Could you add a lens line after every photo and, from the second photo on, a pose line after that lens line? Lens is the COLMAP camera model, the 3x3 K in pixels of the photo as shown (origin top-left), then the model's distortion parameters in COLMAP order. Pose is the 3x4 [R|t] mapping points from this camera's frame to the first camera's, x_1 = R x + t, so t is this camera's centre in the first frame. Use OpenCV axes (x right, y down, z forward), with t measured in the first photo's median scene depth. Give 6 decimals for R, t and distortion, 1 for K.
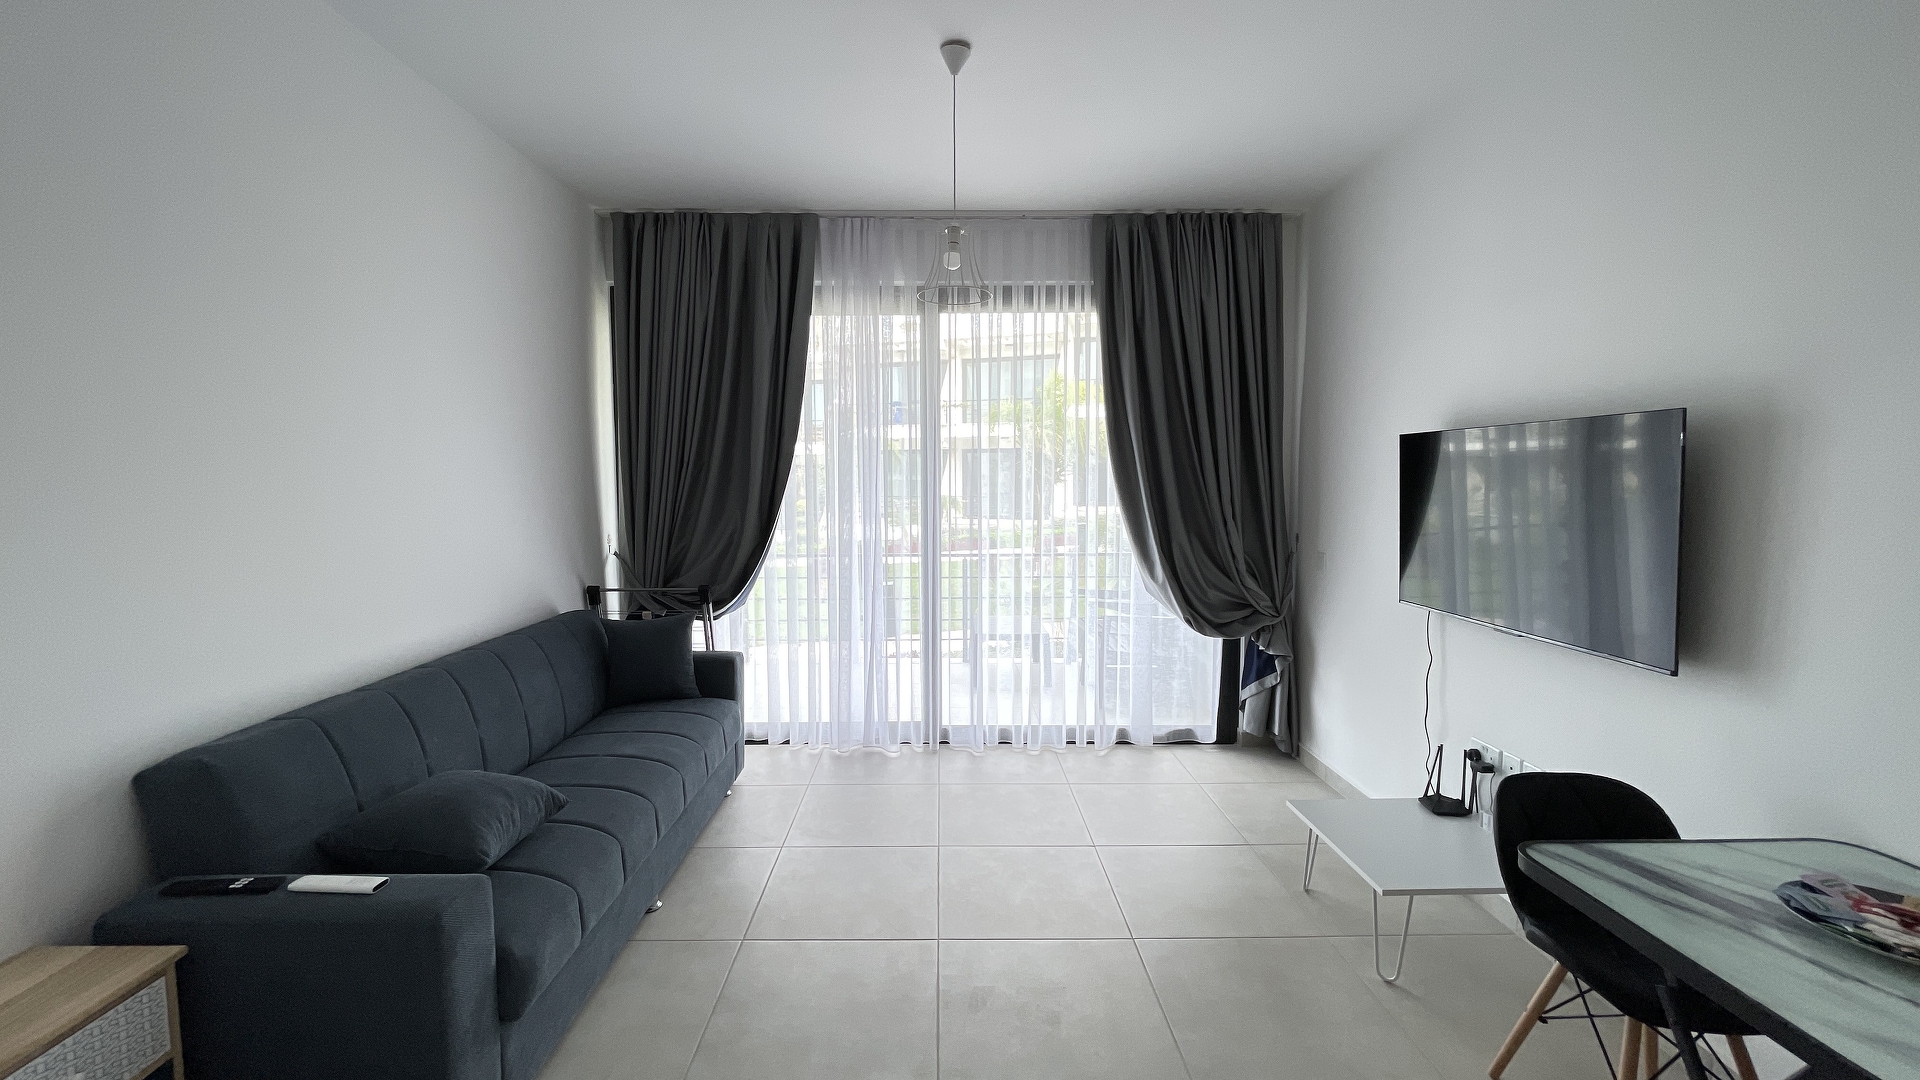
lens RADIAL K [[783.1, 0, 946.7], [0, 783.1, 534.9], [0, 0, 1]] dist [-0.001115, 0.000552]
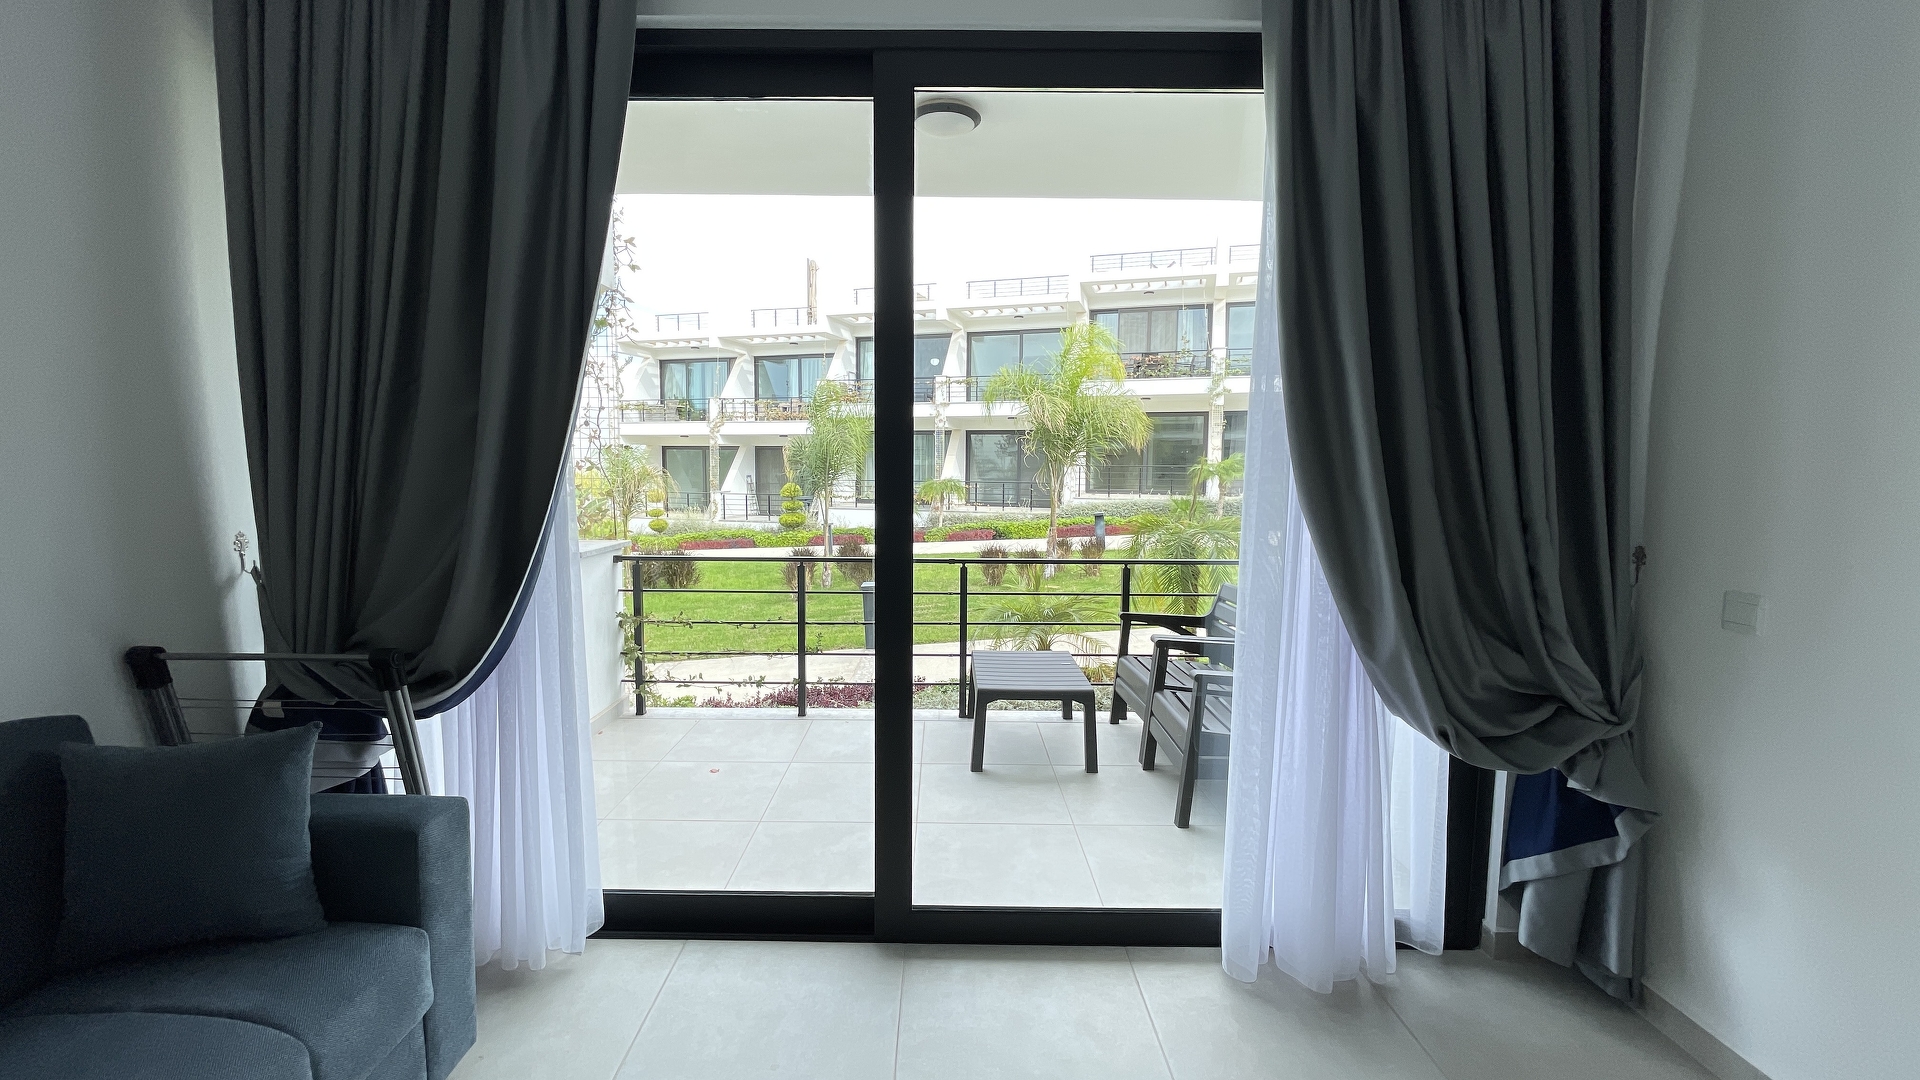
lens RADIAL K [[776.1, 0, 958.7], [0, 776.1, 534.1], [0, 0, 1]] dist [0.001244, 0.000644]
pose [[0.999877, 0.010591, 0.011575, 0.015252], [-0.010775, 0.999814, 0.015989, -0.013770], [-0.011404, -0.016111, 0.999805, 0.531164]]
